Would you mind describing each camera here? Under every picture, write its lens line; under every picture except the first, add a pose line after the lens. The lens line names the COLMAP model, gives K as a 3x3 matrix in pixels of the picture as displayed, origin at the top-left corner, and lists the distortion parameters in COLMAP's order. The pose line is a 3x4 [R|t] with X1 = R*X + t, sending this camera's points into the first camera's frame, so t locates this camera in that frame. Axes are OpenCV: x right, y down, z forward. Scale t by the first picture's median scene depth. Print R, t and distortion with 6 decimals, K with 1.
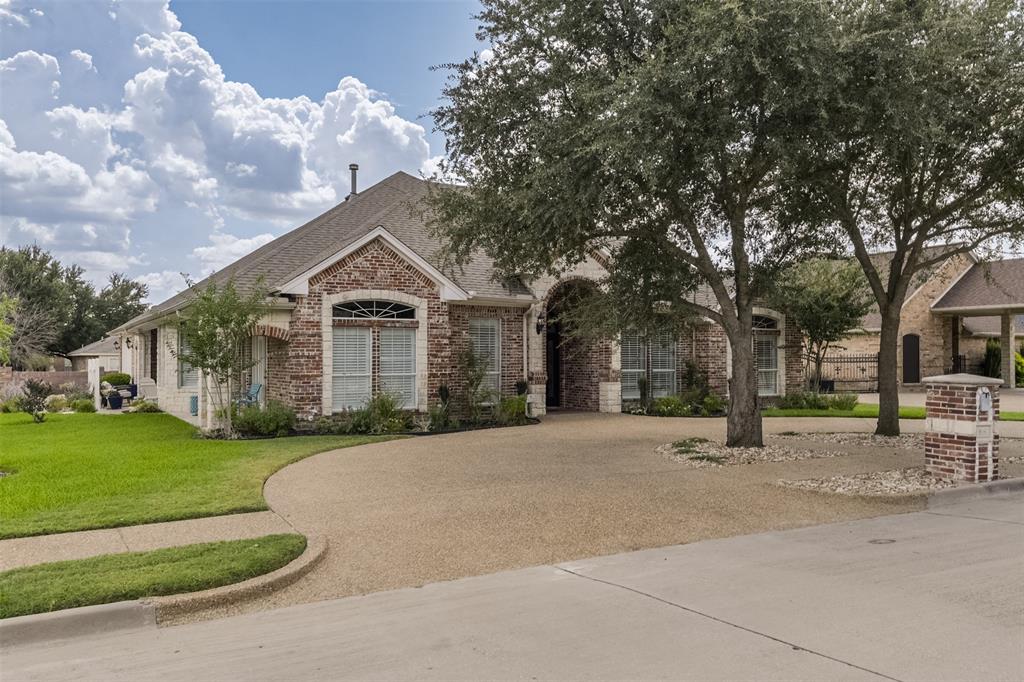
lens RADIAL K [[838.2, 0, 511.5], [0, 838.2, 338.1], [0, 0, 1]] dist [0.054890, 0.003476]
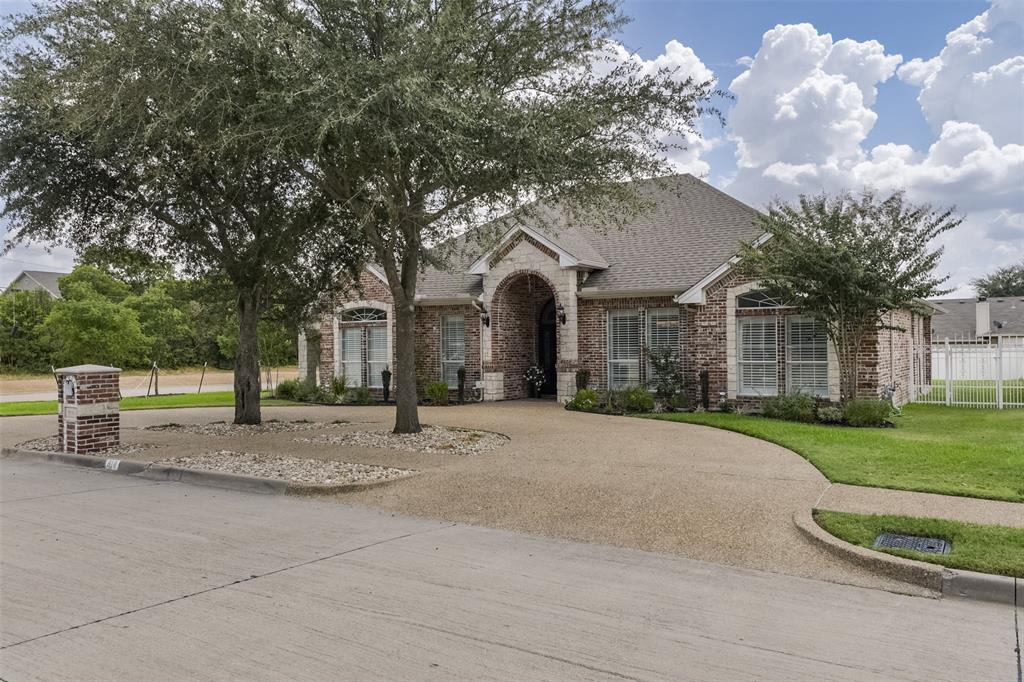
lens RADIAL K [[778.5, 0, 511.6], [0, 778.5, 341.9], [0, 0, 1]] dist [0.032445, -0.003864]
pose [[0.456015, -0.011518, -0.889897, 1.066875], [0.029242, 0.999570, 0.002047, 0.015118], [0.889491, -0.026956, 0.456156, 0.612012]]
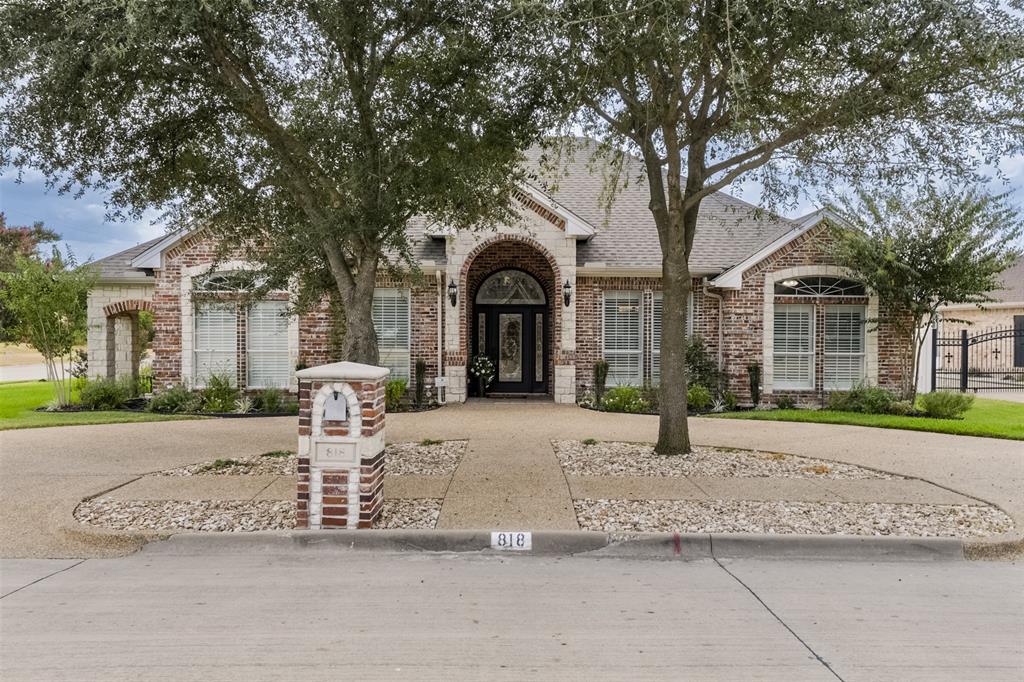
lens RADIAL K [[862.3, 0, 512.4], [0, 862.3, 348.6], [0, 0, 1]] dist [0.015576, 0.006295]
pose [[0.866435, 0.013291, -0.499112, 0.571584], [0.005423, 0.999336, 0.036025, 0.007412], [0.499260, -0.033920, 0.865788, 0.302211]]
